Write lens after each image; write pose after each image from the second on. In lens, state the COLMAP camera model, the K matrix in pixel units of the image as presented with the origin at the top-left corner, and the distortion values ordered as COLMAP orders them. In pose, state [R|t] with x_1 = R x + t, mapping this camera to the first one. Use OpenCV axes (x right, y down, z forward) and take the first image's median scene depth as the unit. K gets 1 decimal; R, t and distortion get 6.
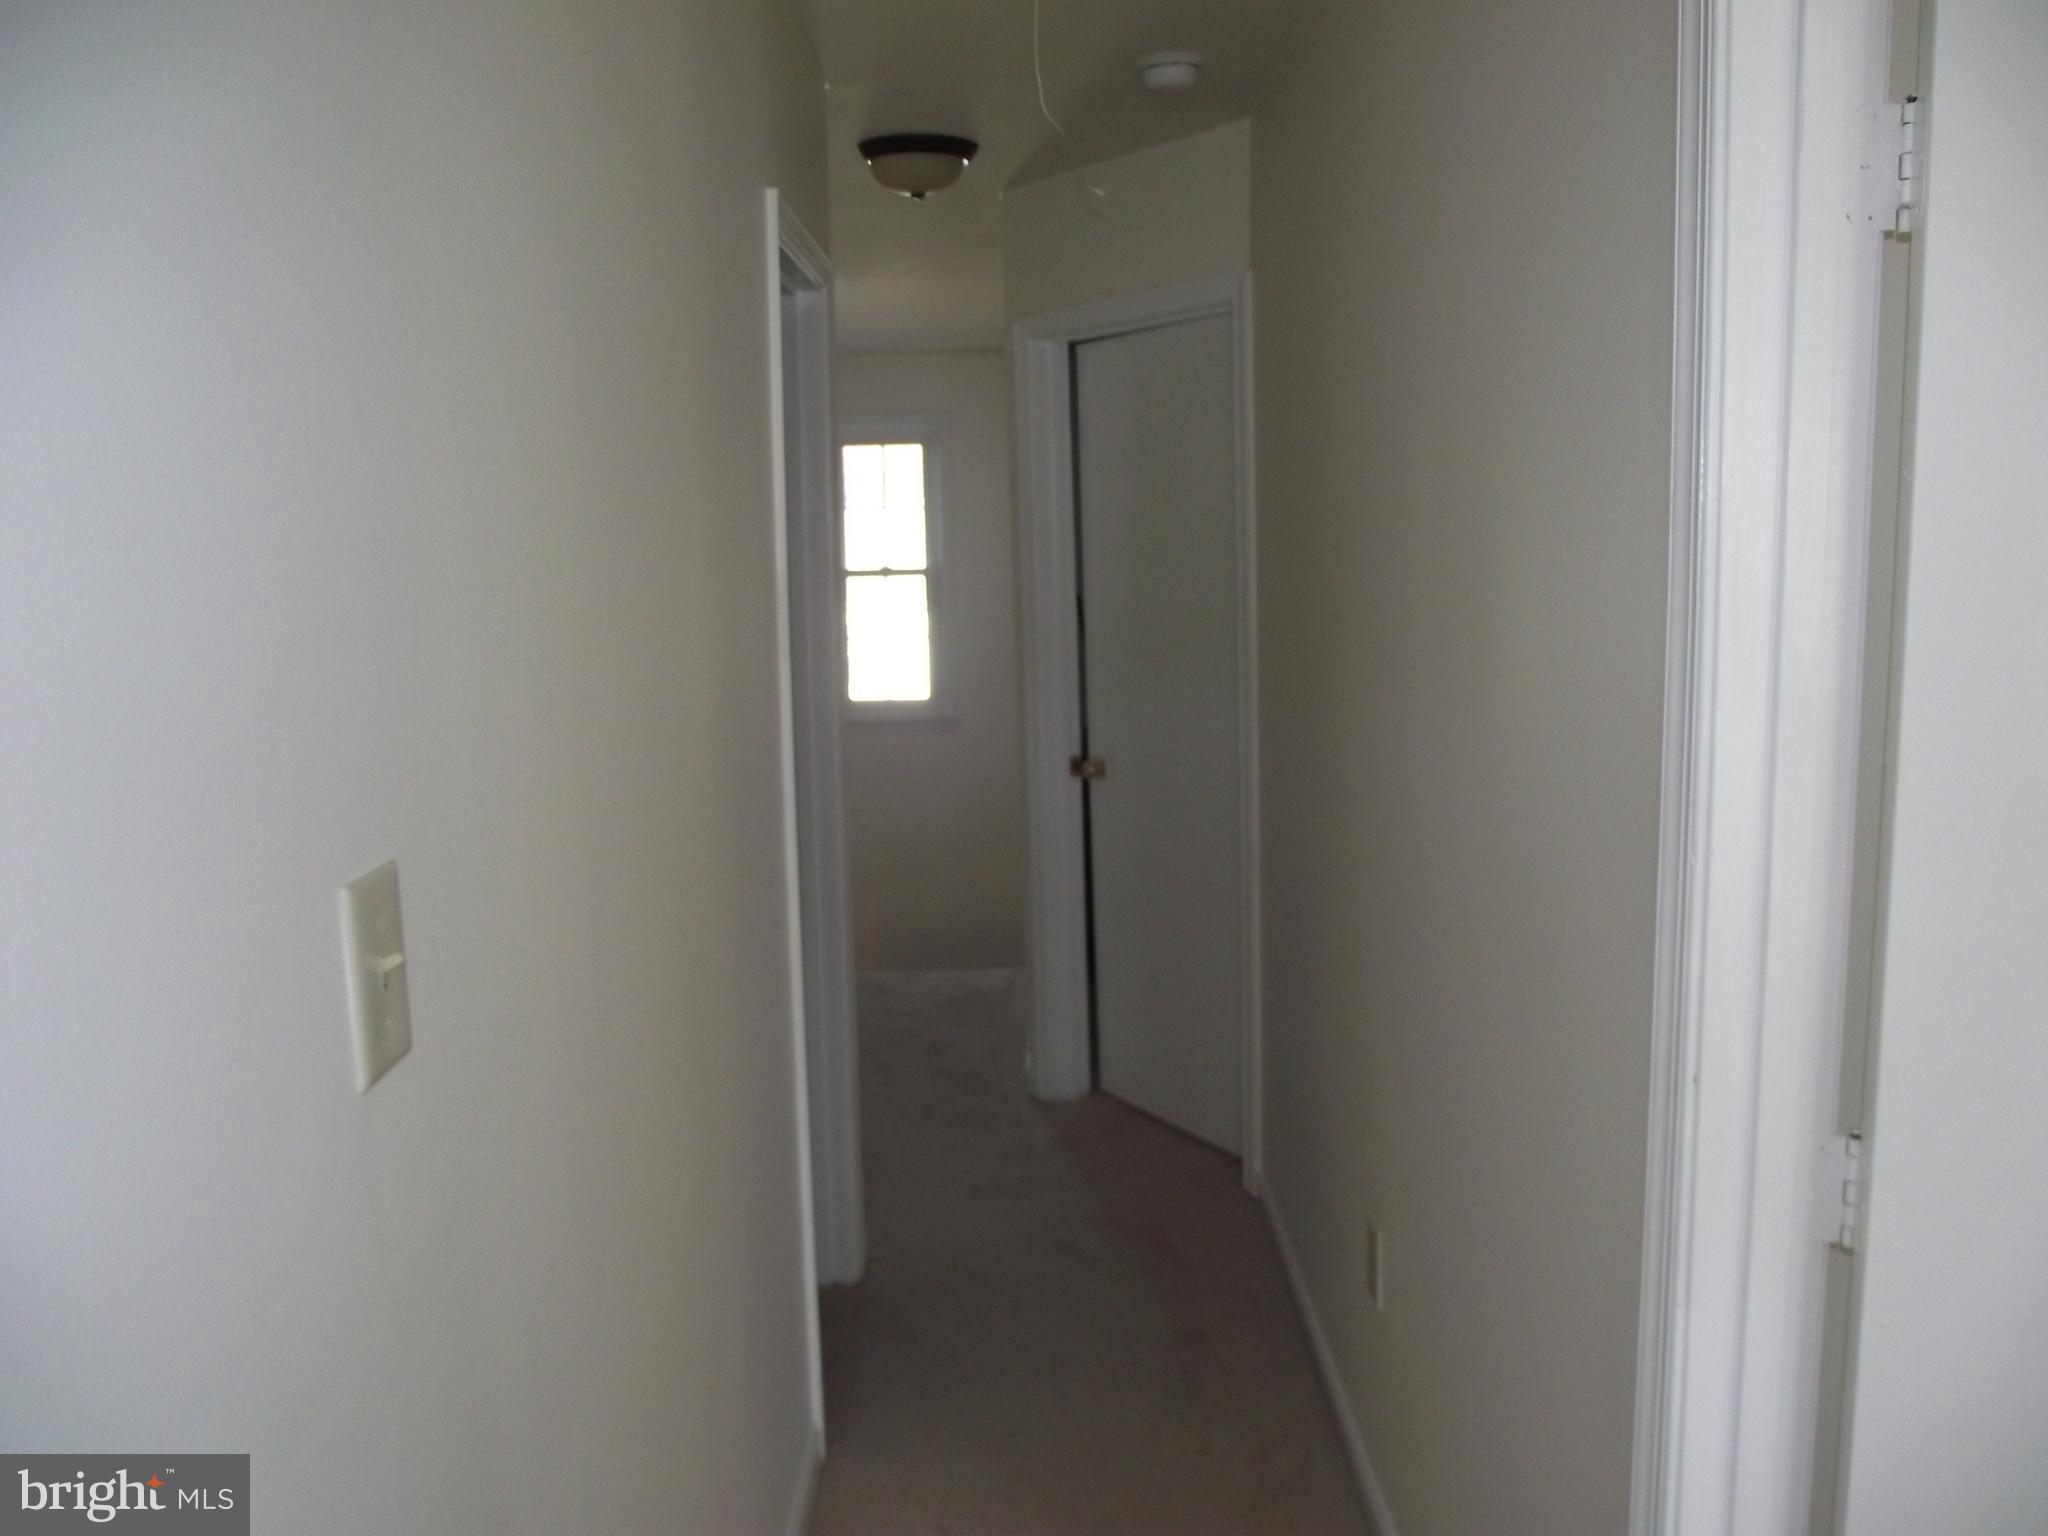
lens RADIAL K [[1679.1, 0, 1018.2], [0, 1679.1, 767.1], [0, 0, 1]] dist [-0.041380, 0.004611]
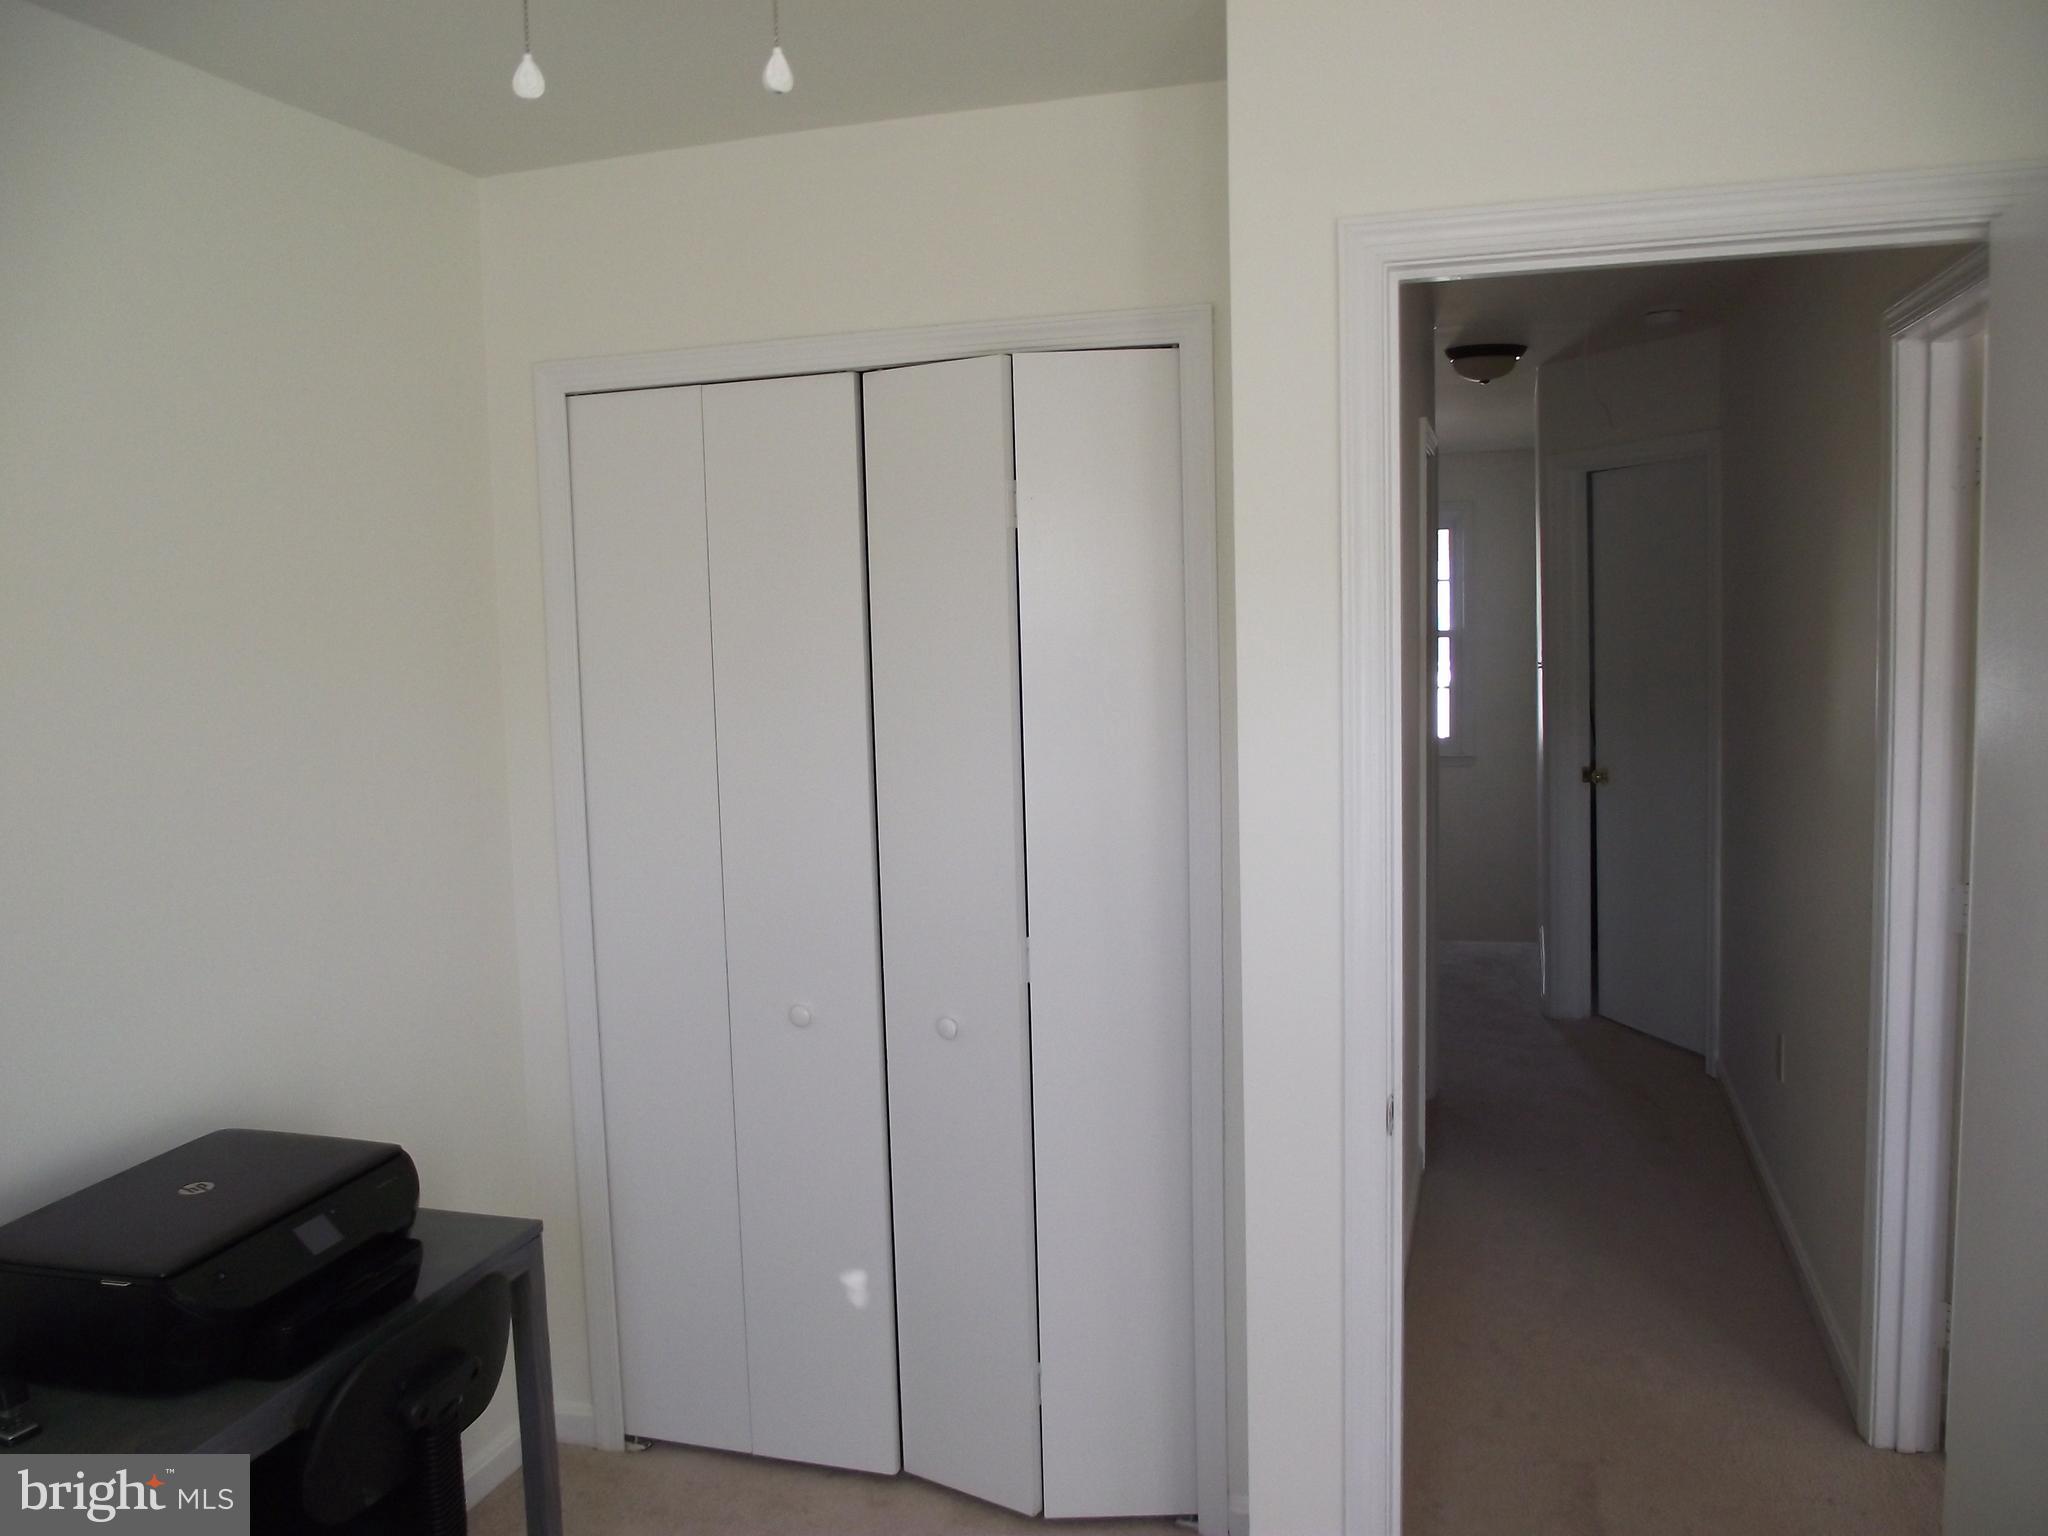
lens RADIAL K [[1679.1, 0, 1038.4], [0, 1679.1, 764.6], [0, 0, 1]] dist [-0.041380, 0.004611]
pose [[0.963675, 0.020967, -0.266255, -0.034741], [-0.030809, 0.998985, -0.032845, 0.051663], [0.265296, 0.039855, 0.963343, -0.457749]]
